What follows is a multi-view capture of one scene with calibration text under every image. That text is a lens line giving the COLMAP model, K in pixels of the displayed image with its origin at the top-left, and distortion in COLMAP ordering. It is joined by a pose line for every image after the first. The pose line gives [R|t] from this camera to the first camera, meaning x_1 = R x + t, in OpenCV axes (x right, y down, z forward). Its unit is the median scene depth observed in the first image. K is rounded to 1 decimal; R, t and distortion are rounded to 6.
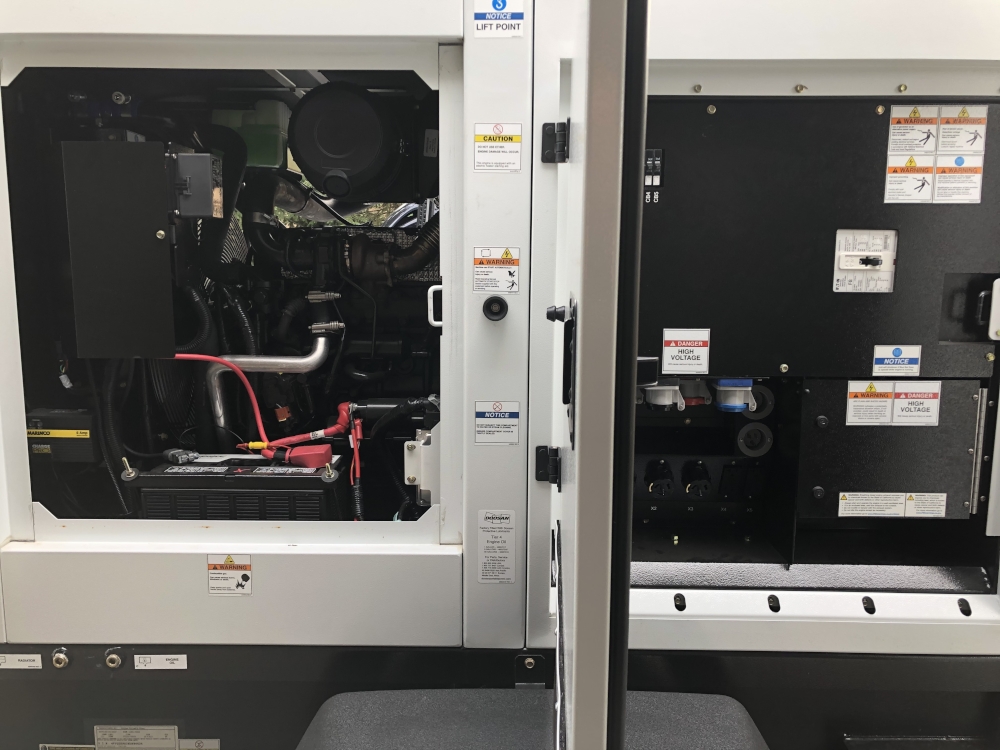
lens RADIAL K [[810.0, 0, 500.4], [0, 810.0, 373.3], [0, 0, 1]] dist [0.052967, -0.032423]
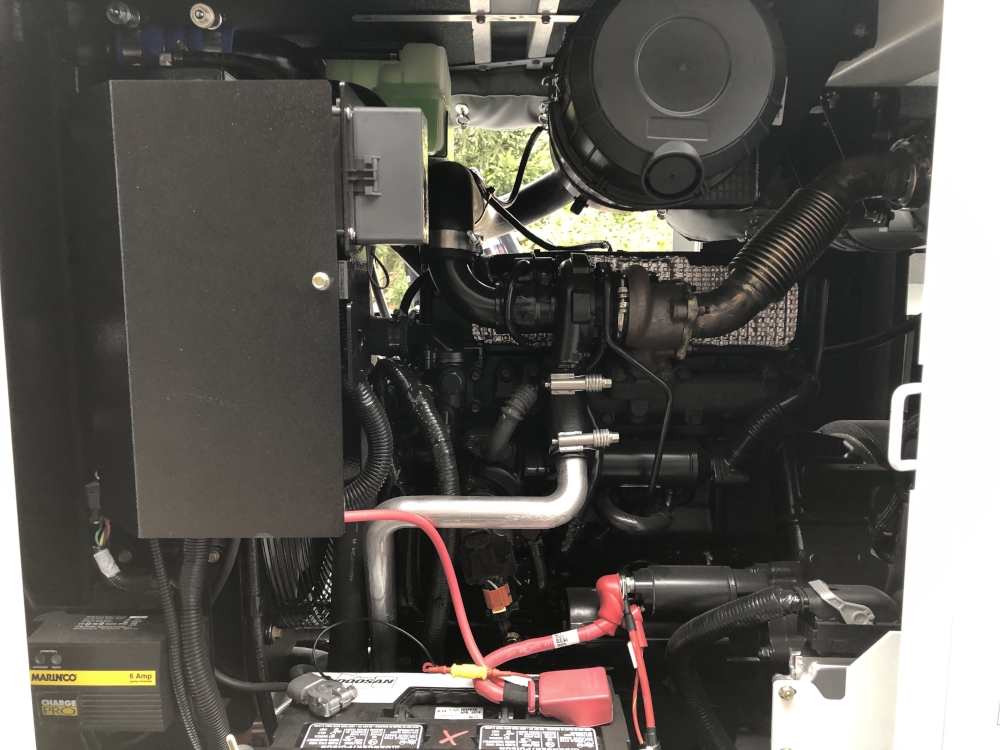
lens RADIAL K [[810.0, 0, 498.9], [0, 810.0, 374.2], [0, 0, 1]] dist [0.052967, -0.032423]
pose [[0.999971, -0.006147, 0.004524, -0.277332], [0.006184, 0.999948, -0.008153, -0.098320], [-0.004474, 0.008181, 0.999957, 0.470535]]
